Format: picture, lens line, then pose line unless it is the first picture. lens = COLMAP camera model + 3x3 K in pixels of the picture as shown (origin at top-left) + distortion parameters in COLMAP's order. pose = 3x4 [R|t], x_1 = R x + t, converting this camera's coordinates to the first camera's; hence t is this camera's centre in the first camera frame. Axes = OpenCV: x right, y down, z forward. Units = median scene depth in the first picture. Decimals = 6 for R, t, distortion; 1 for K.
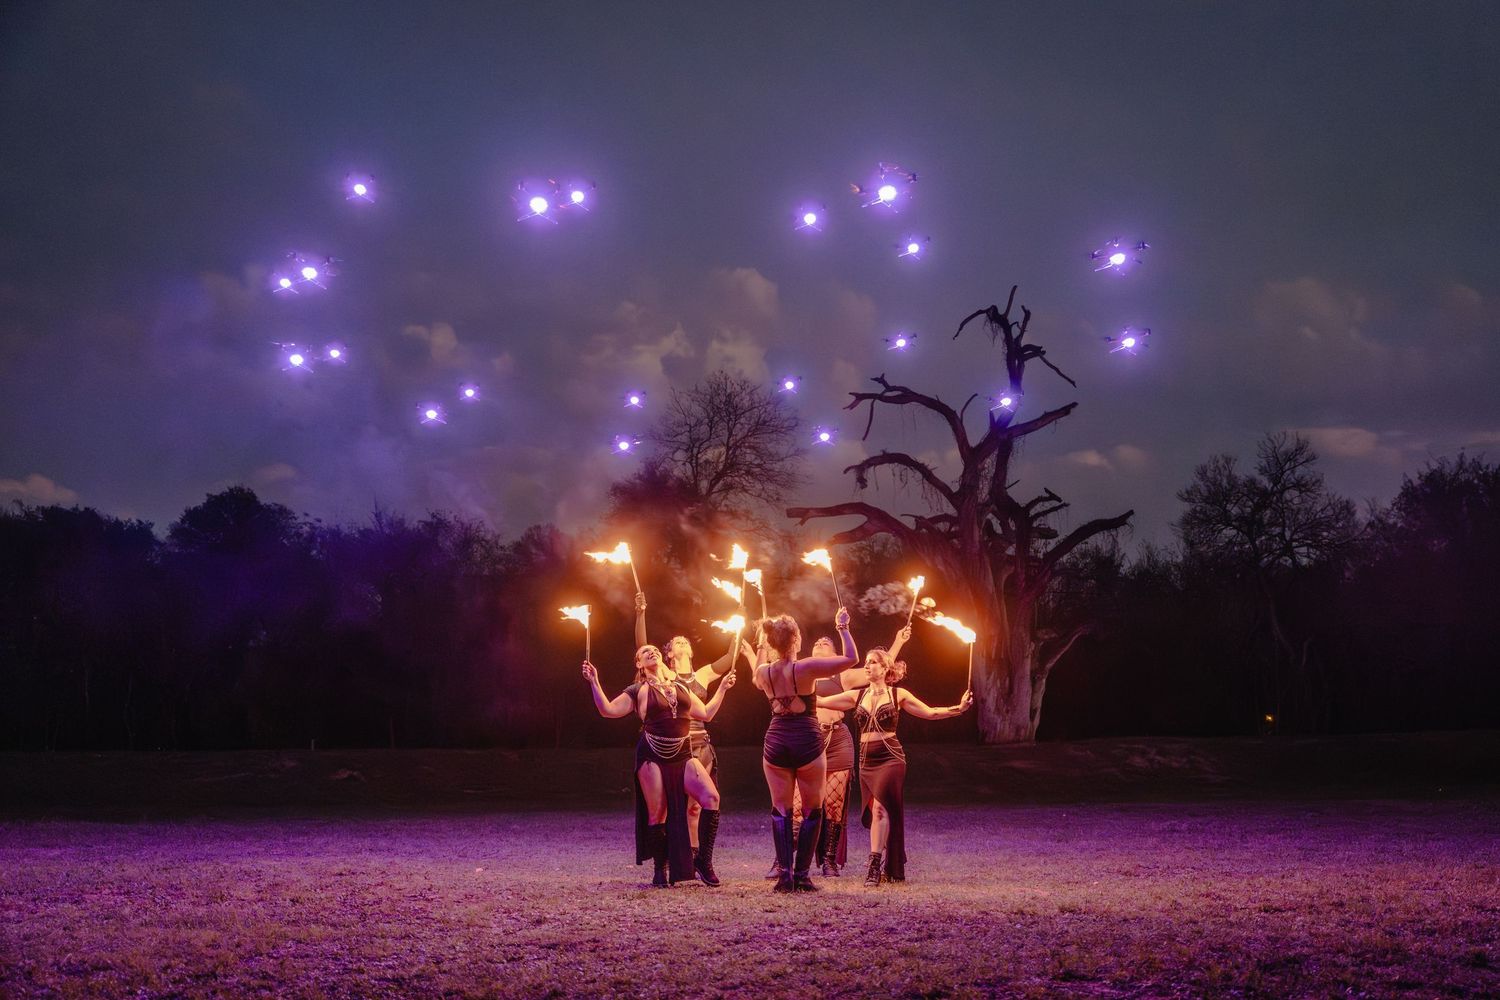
lens RADIAL K [[1470.2, 0, 751.3], [0, 1470.2, 501.0], [0, 0, 1]] dist [0.042145, 0.000000]
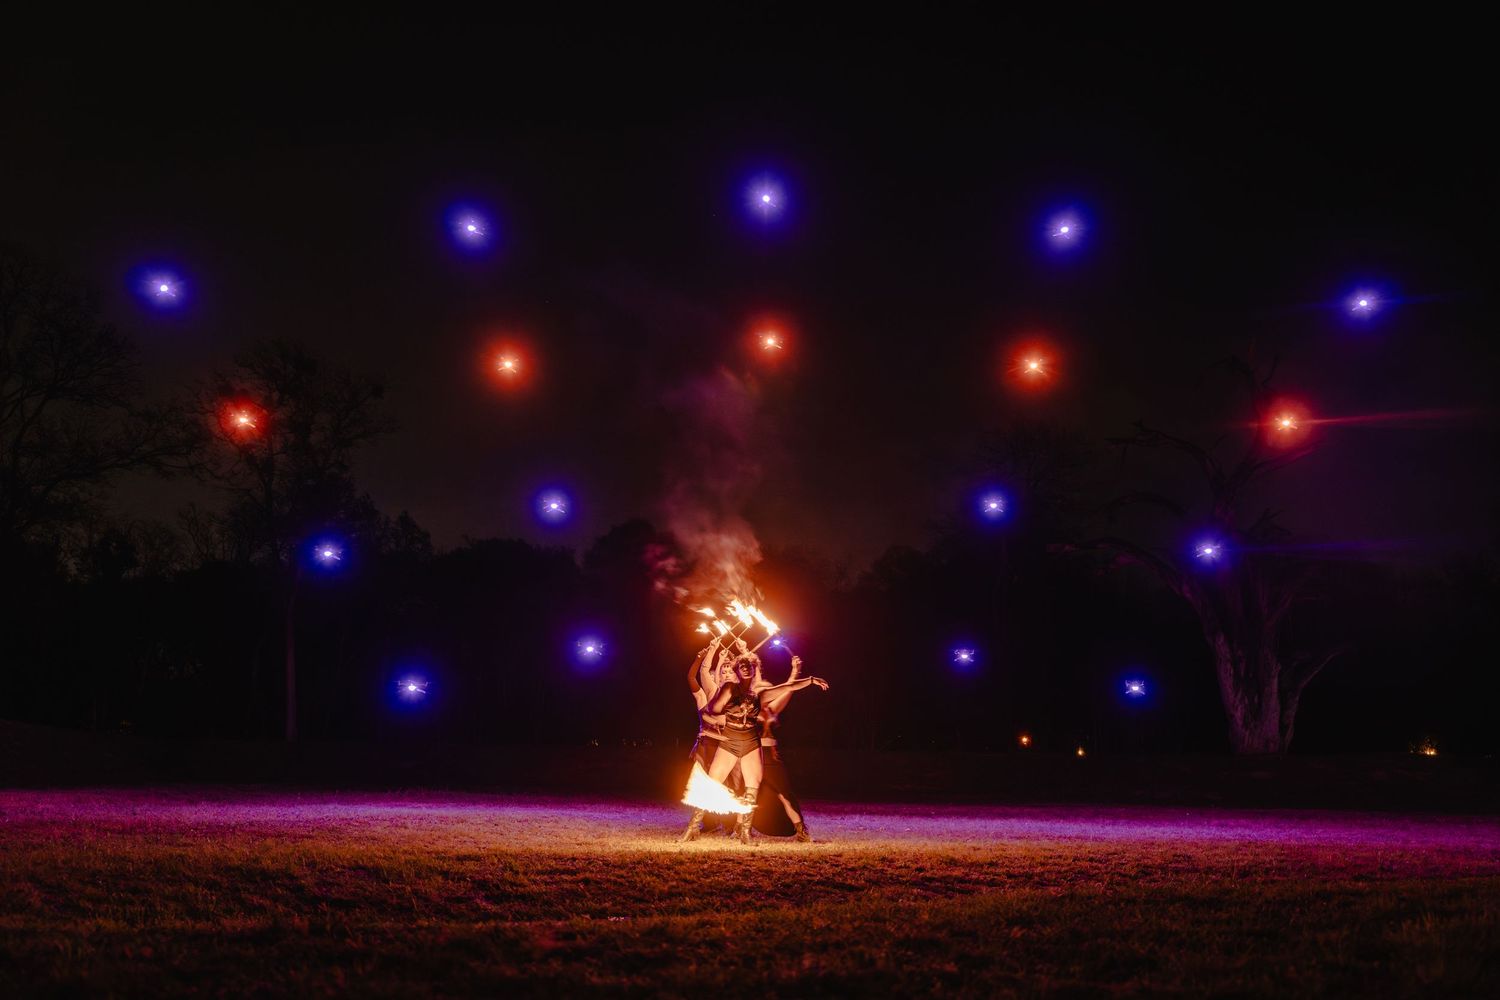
lens RADIAL K [[1469.7, 0, 750.0], [0, 1469.7, 492.8], [0, 0, 1]] dist [0.006079, 0.000000]
pose [[0.957884, -0.029023, -0.285685, 0.131703], [0.027222, 0.999577, -0.010274, -0.029087], [0.285862, 0.002064, 0.958268, -0.151206]]
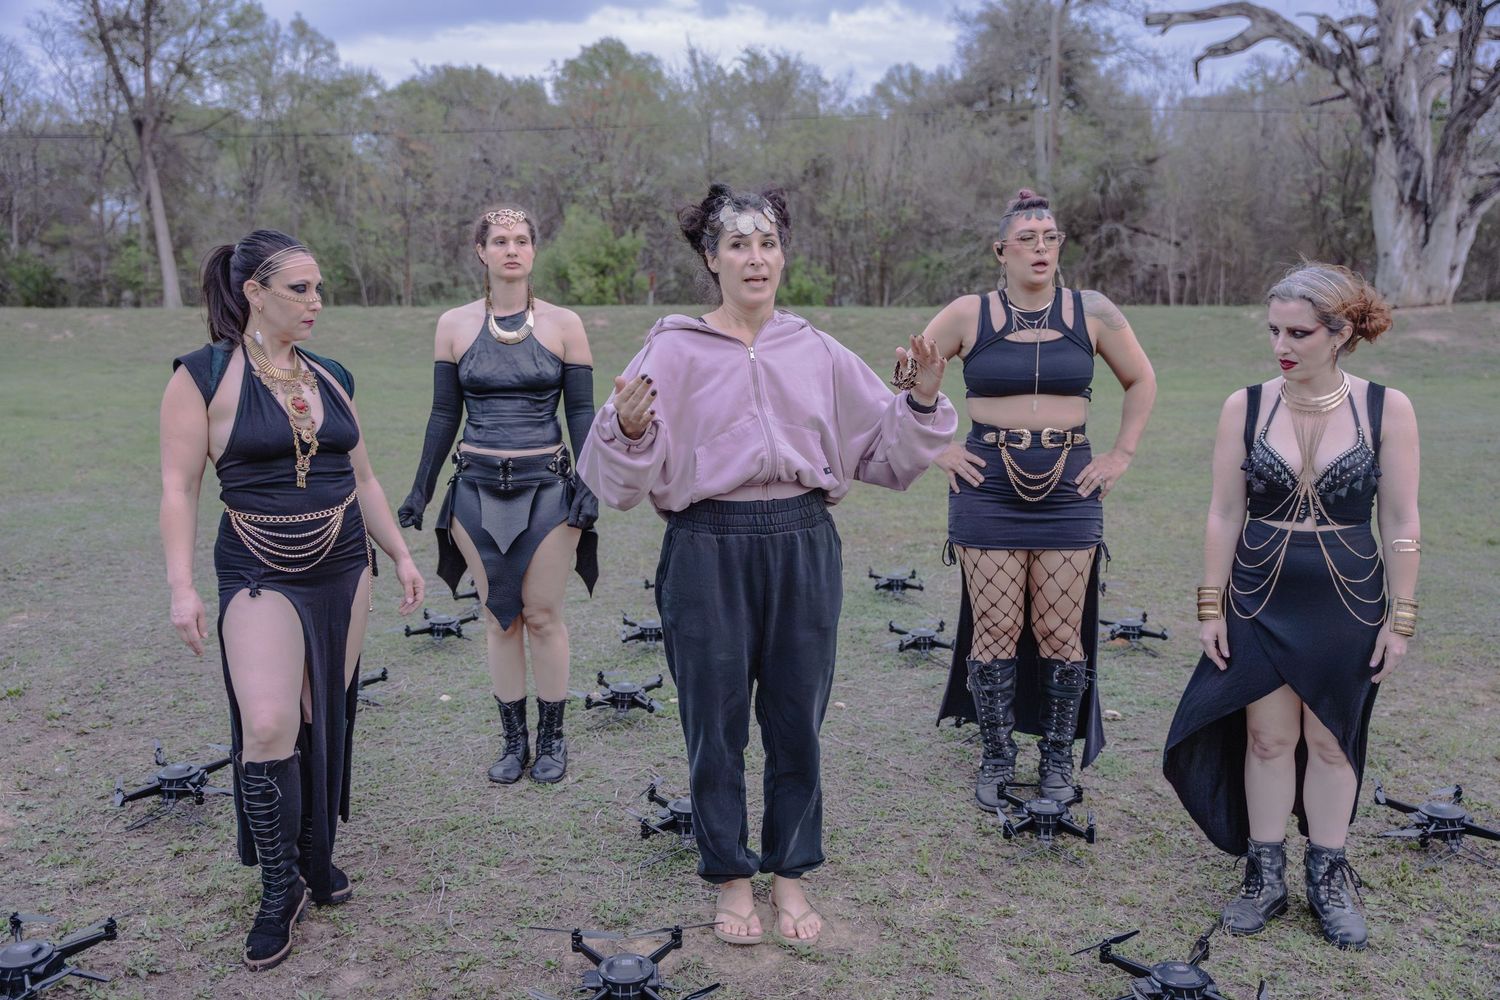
lens RADIAL K [[1308.5, 0, 736.2], [0, 1308.5, 495.4], [0, 0, 1]] dist [-0.016044, 0.015861]
pose [[0.956477, 0.048239, -0.287793, 0.028364], [0.047712, 0.947117, 0.317323, 0.016584], [0.287881, -0.317243, 0.903594, 0.209272]]
